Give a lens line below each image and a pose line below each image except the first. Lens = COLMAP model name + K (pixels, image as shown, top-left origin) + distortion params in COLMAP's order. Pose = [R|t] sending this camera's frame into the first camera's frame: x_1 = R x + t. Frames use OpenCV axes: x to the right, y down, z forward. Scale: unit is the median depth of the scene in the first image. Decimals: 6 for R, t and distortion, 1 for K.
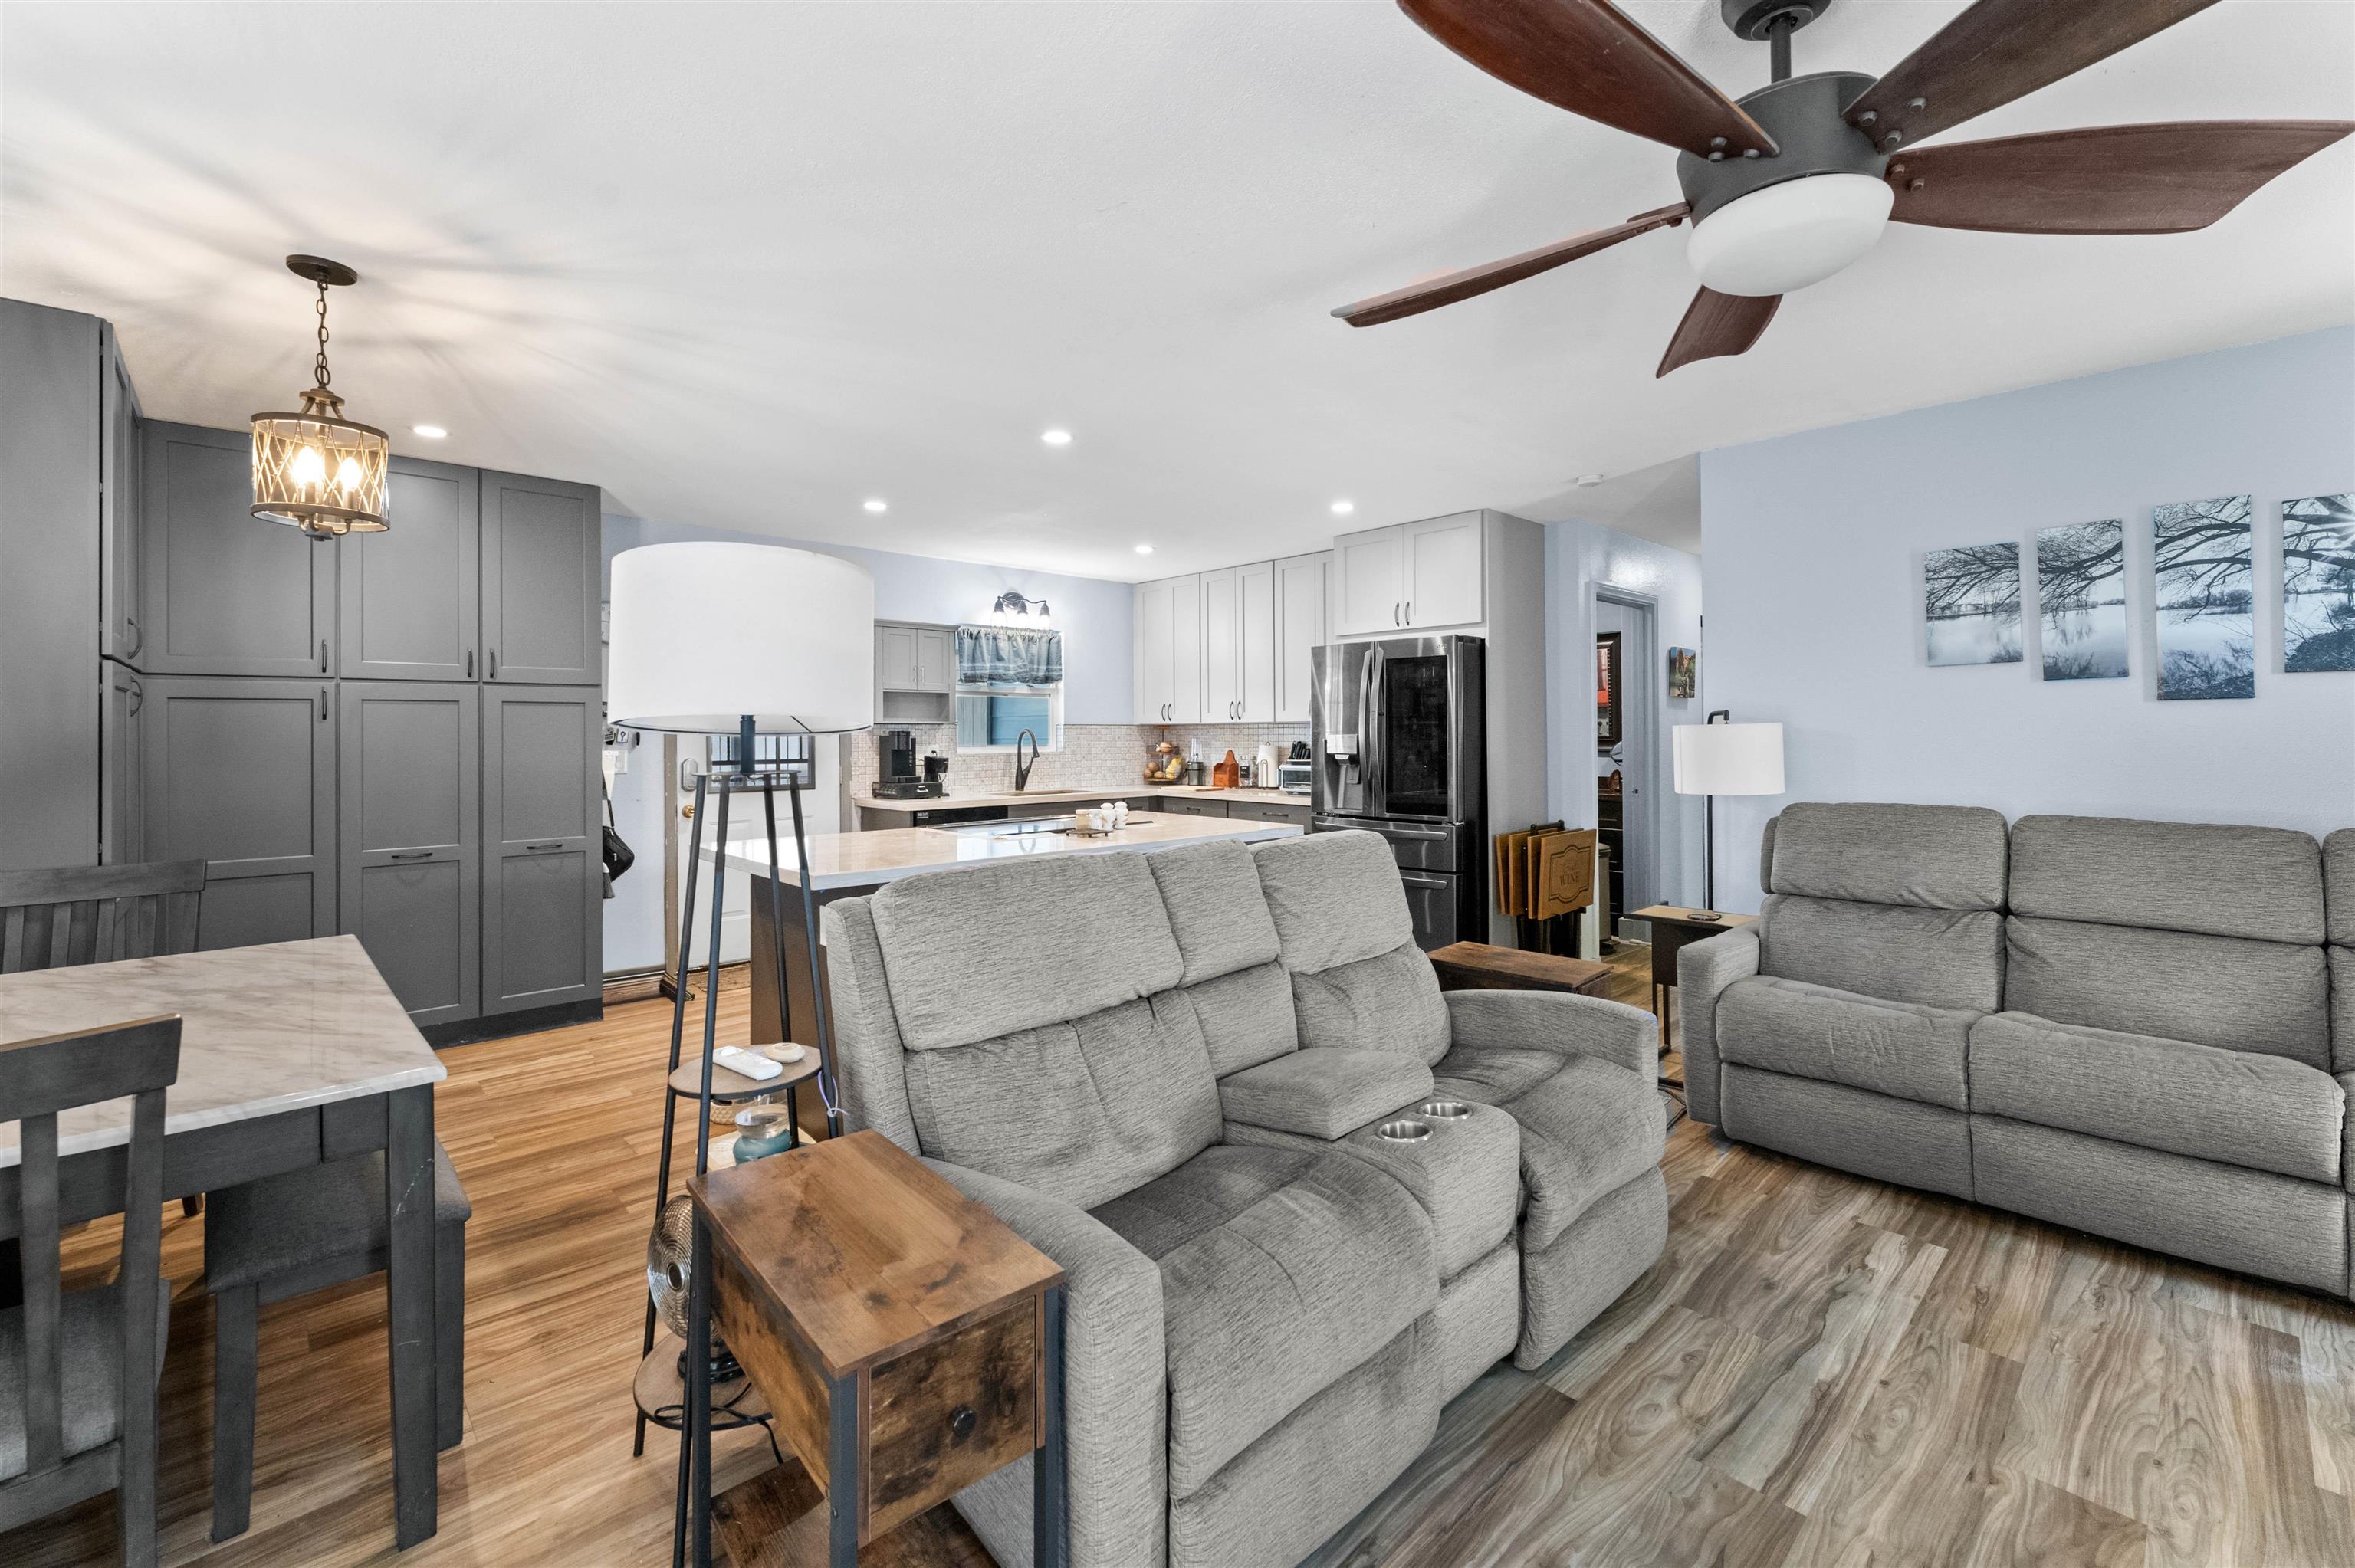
lens RADIAL K [[968.0, 0, 1182.5], [0, 968.0, 729.4], [0, 0, 1]] dist [0.000963, 0.000087]
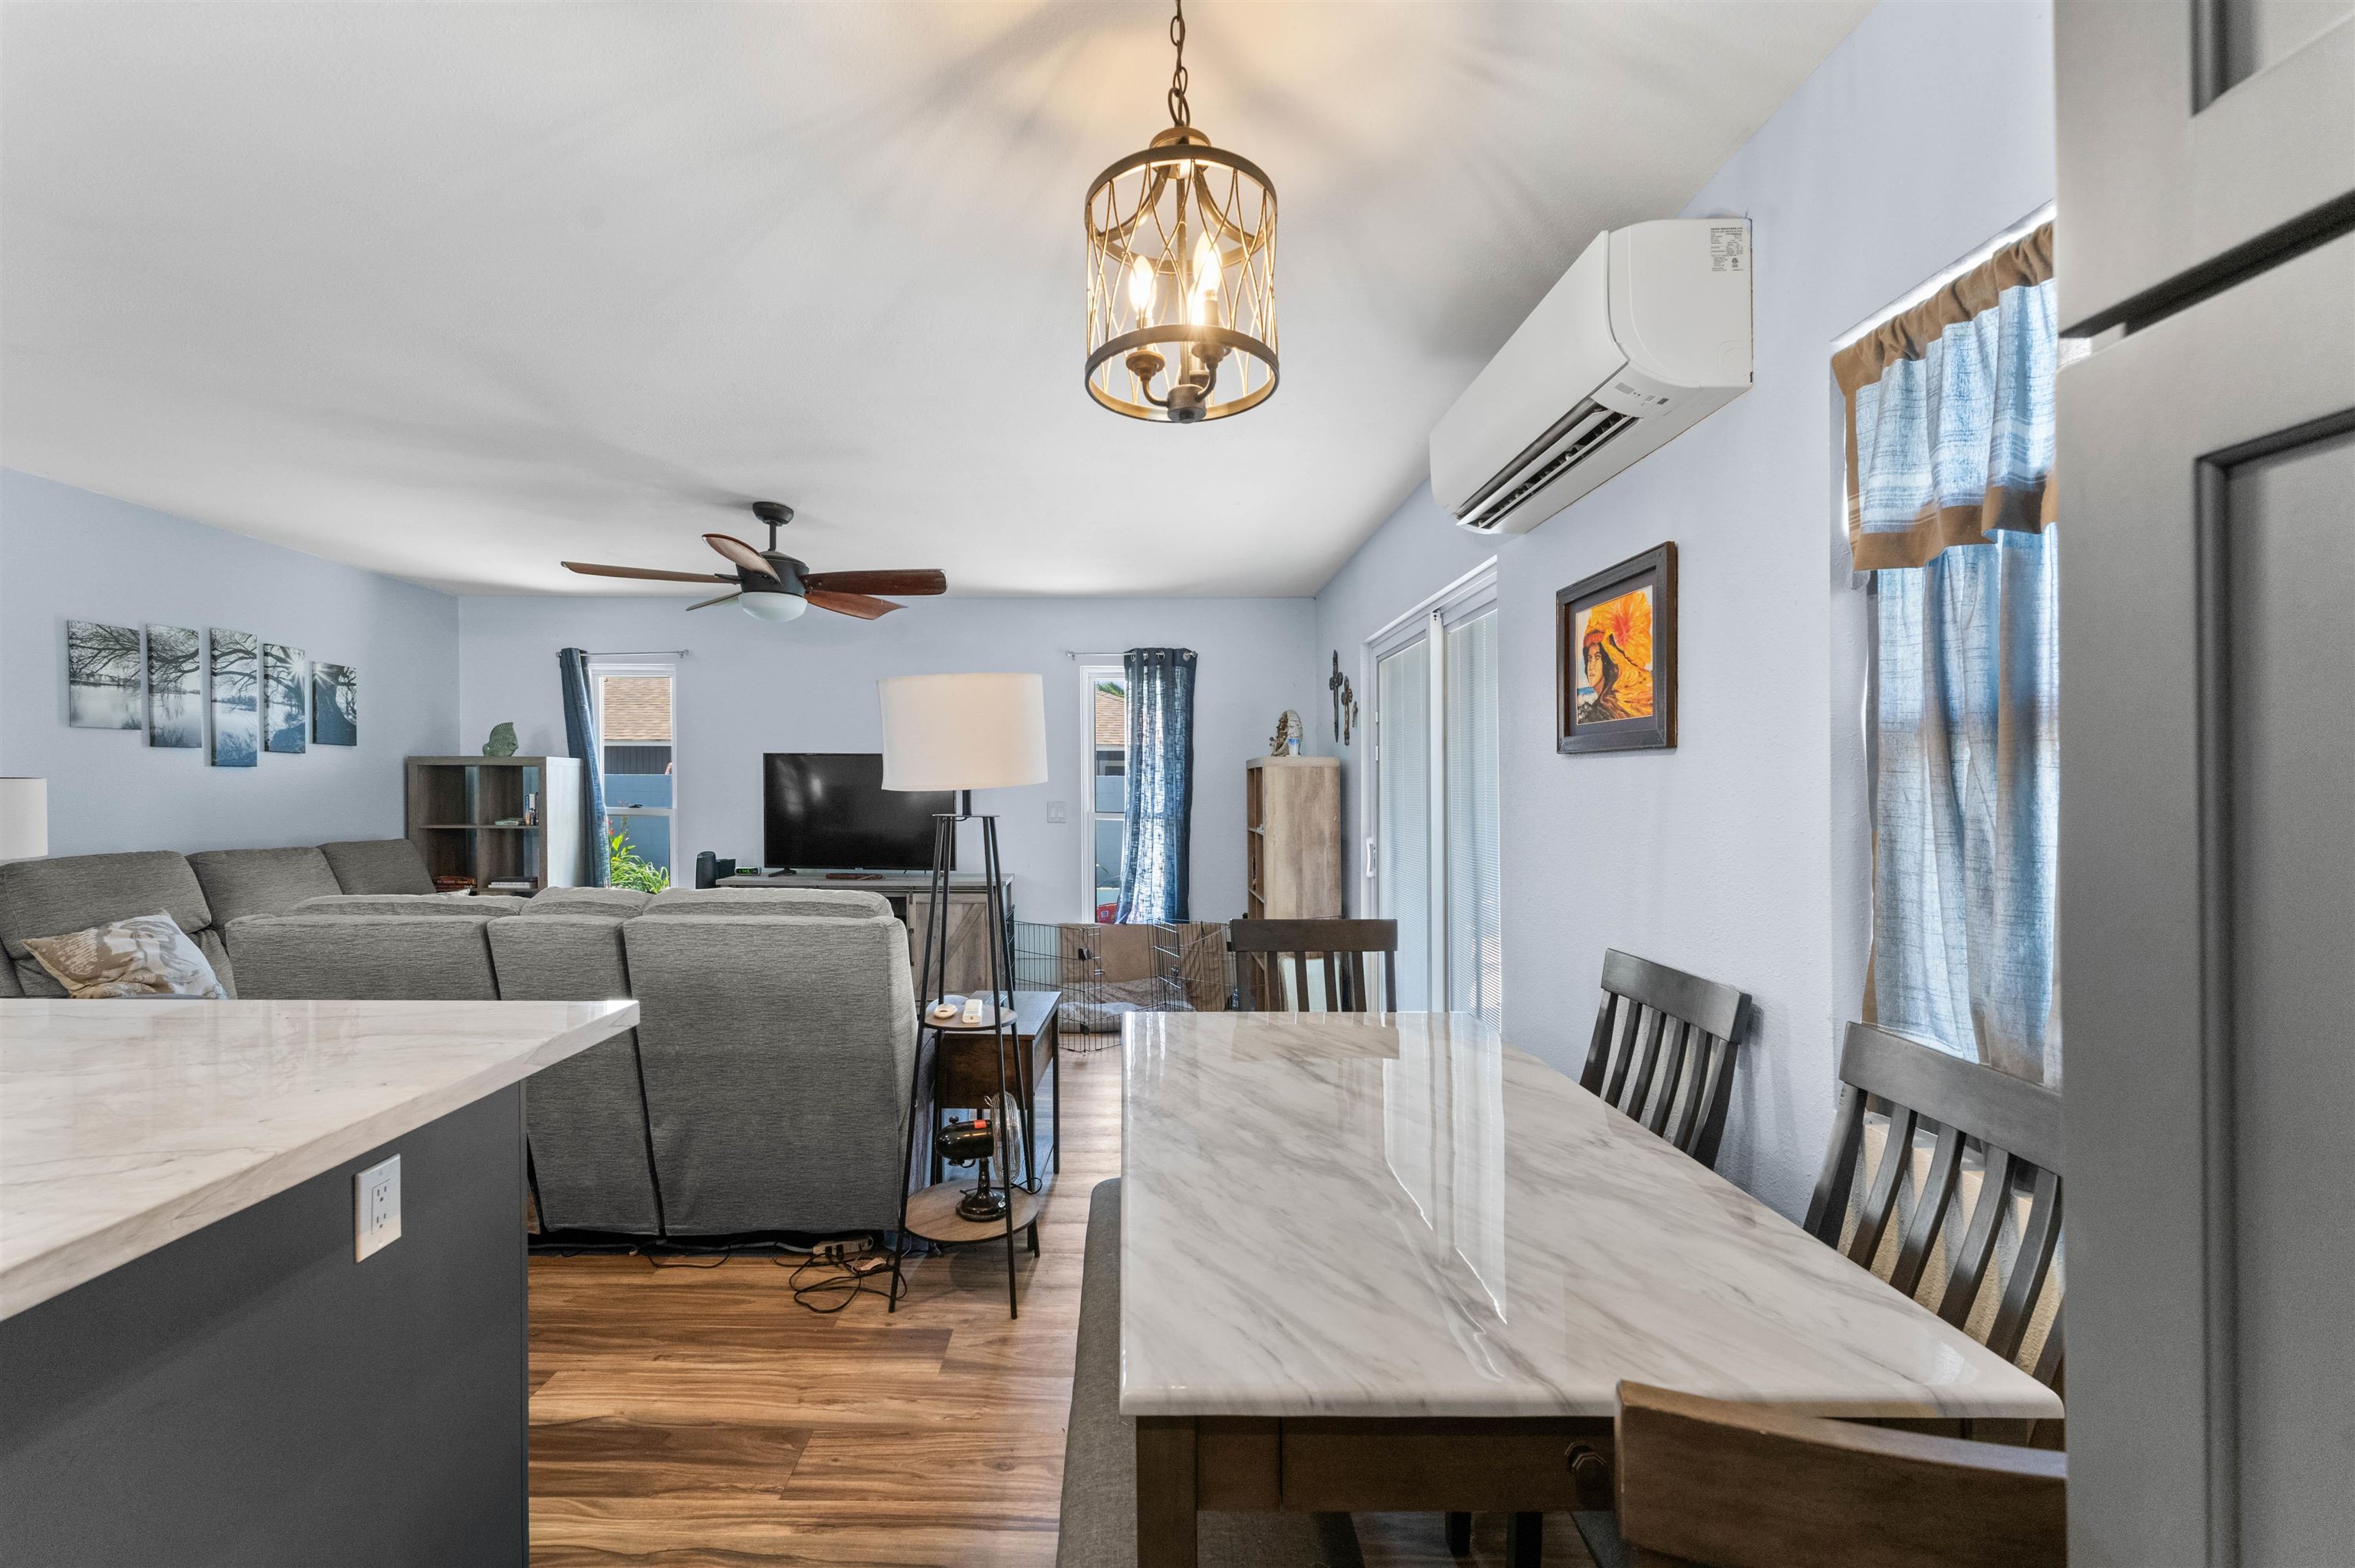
lens RADIAL K [[963.3, 0, 1177.5], [0, 963.3, 784.0], [0, 0, 1]] dist [0.002115, 0.000043]
pose [[-0.744225, 0.004063, 0.667917, -0.961303], [-0.005630, 0.999908, -0.012355, 0.005765], [-0.667906, -0.012955, -0.744133, 1.093109]]
